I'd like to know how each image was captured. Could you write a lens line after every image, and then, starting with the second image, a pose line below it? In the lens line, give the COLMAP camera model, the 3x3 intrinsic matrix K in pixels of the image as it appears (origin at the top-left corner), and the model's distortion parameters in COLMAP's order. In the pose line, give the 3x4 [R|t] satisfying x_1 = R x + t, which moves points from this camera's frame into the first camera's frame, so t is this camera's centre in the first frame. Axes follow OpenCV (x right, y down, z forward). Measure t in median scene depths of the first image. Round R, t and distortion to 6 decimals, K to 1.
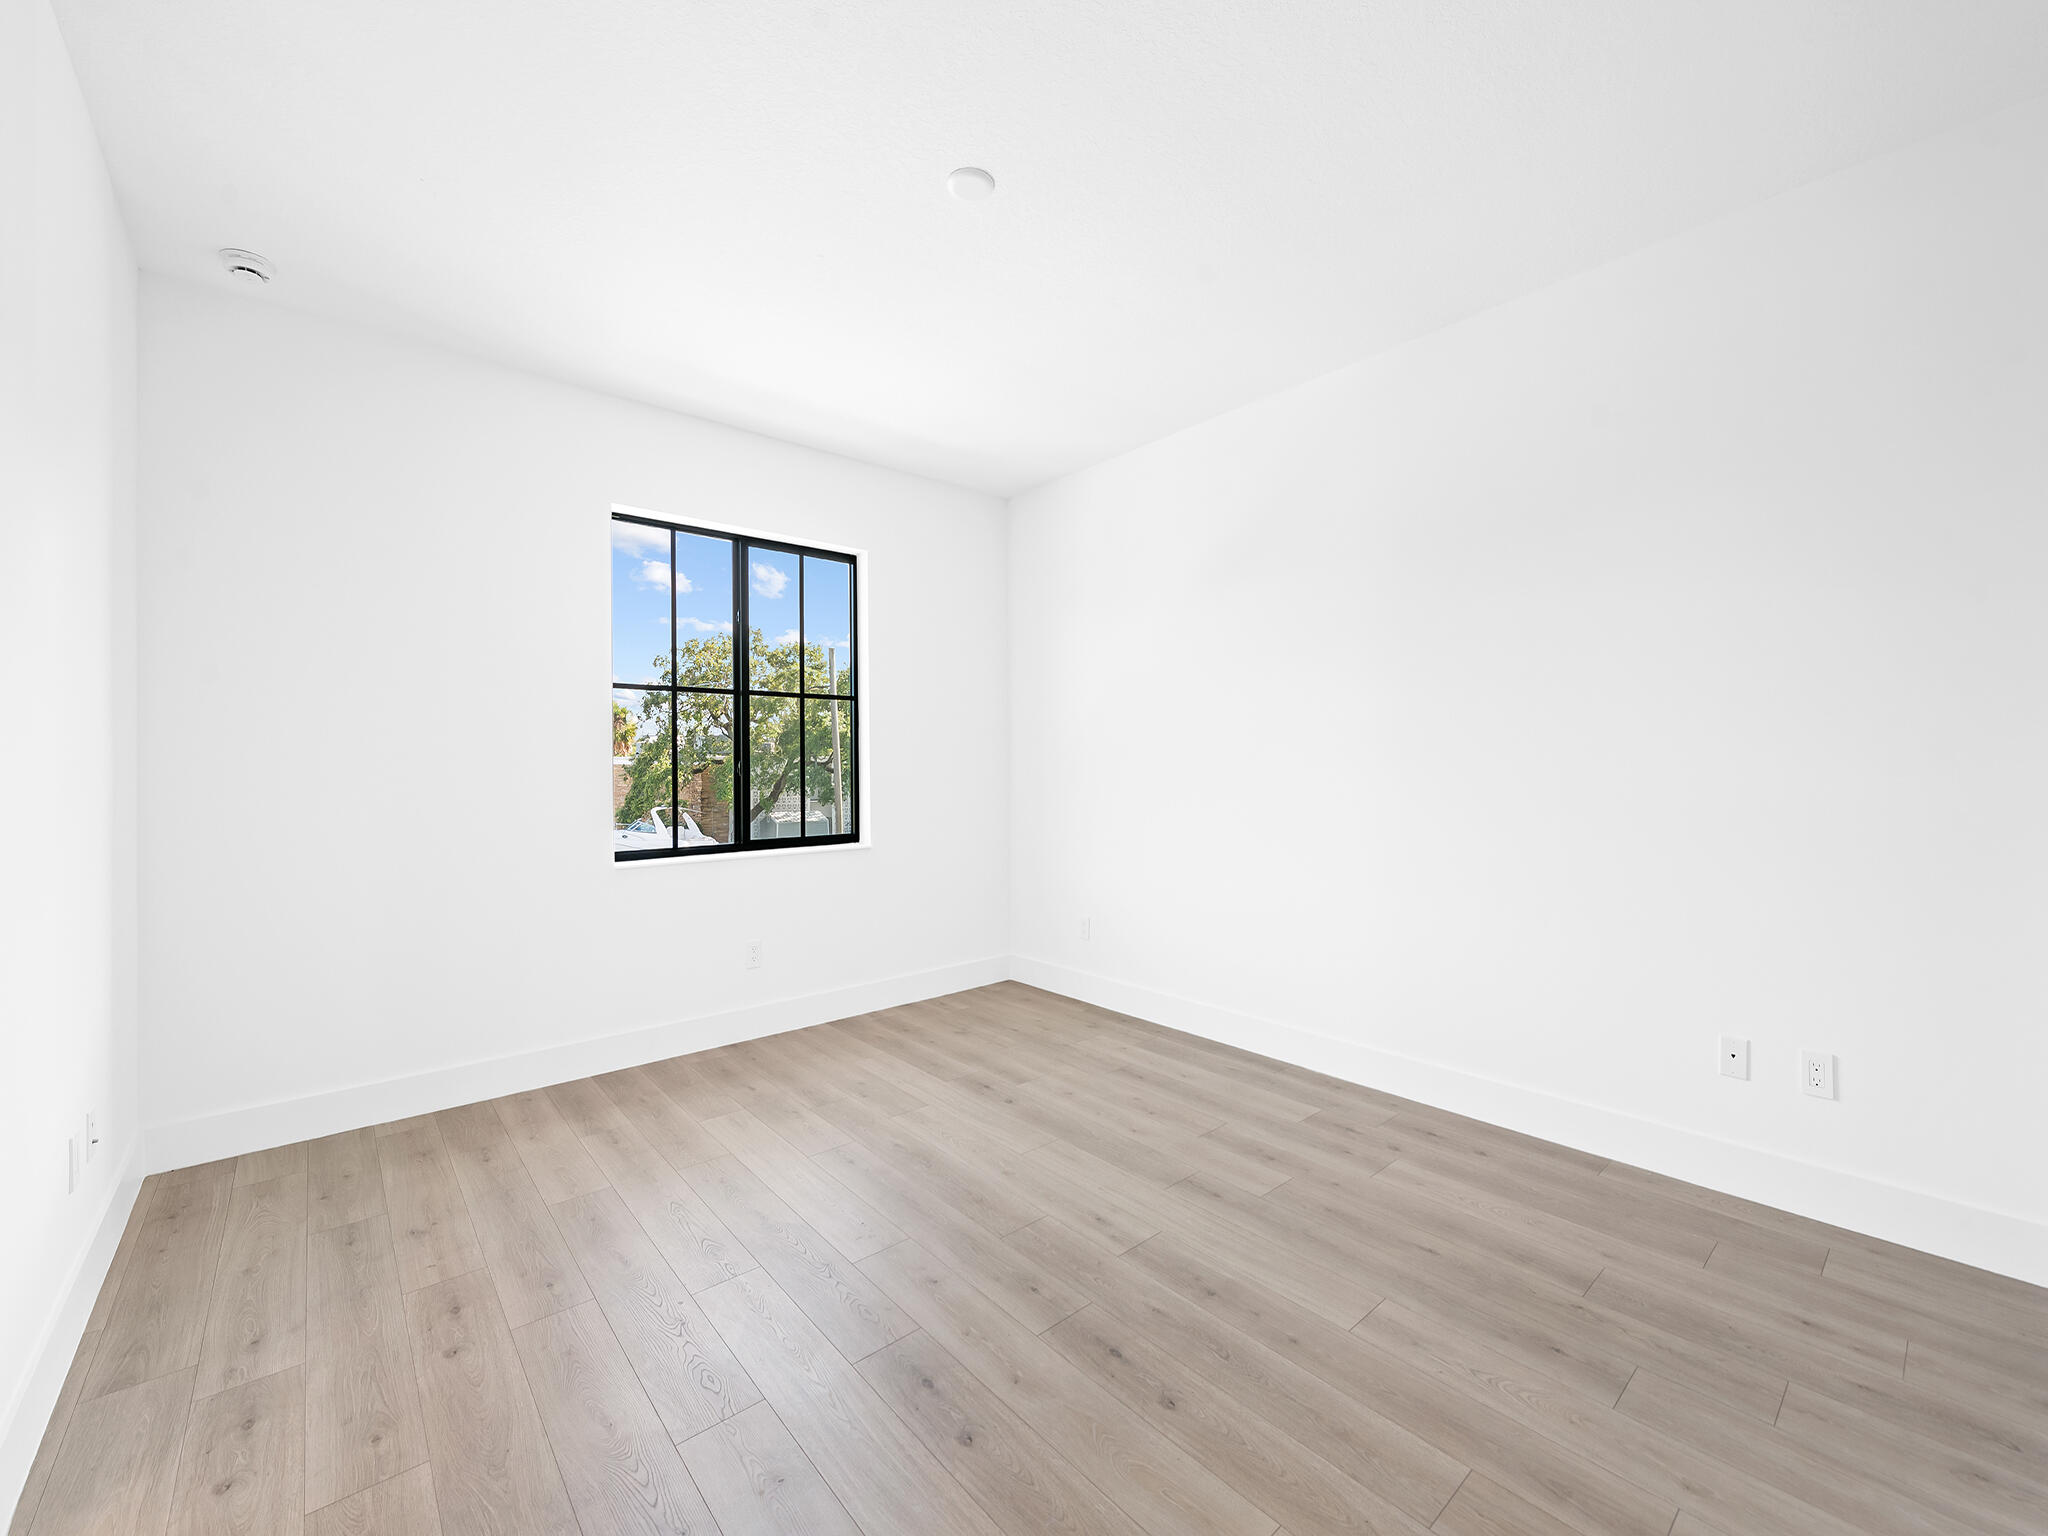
lens RADIAL K [[810.9, 0, 1017.1], [0, 810.9, 768.4], [0, 0, 1]] dist [-0.000260, -0.003433]
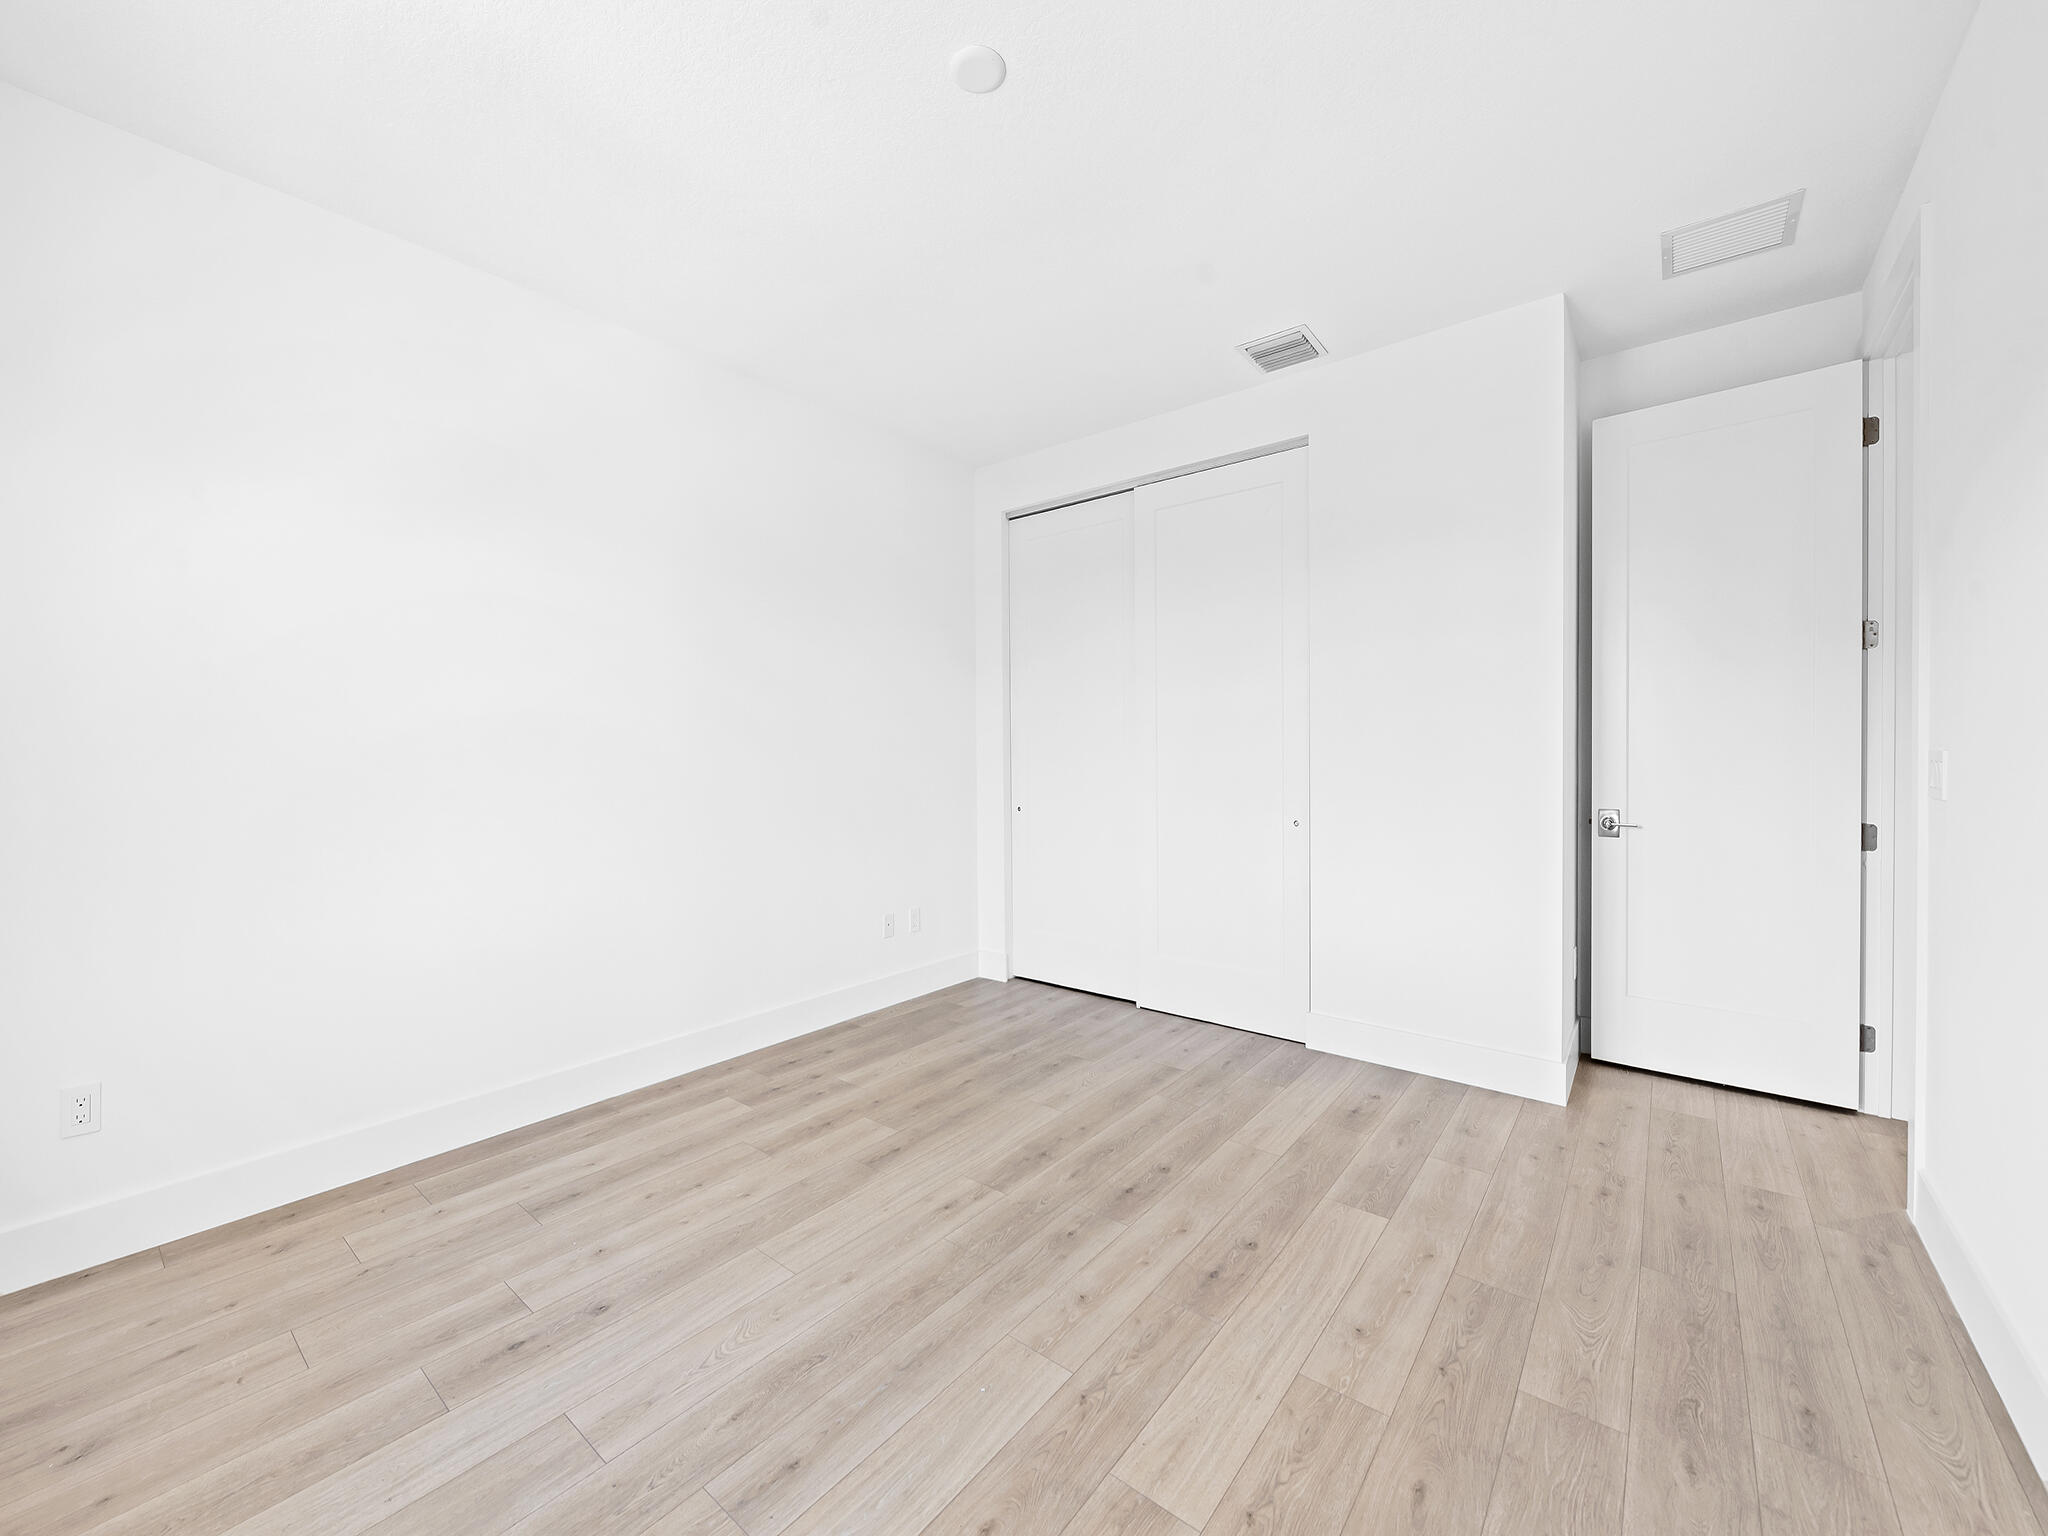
lens RADIAL K [[810.9, 0, 1017.1], [0, 810.9, 768.4], [0, 0, 1]] dist [-0.000260, -0.003433]
pose [[-0.176147, -0.011901, 0.984292, -0.774988], [0.012047, 0.999826, 0.014245, 0.006660], [-0.984290, 0.014367, -0.175973, 0.951555]]
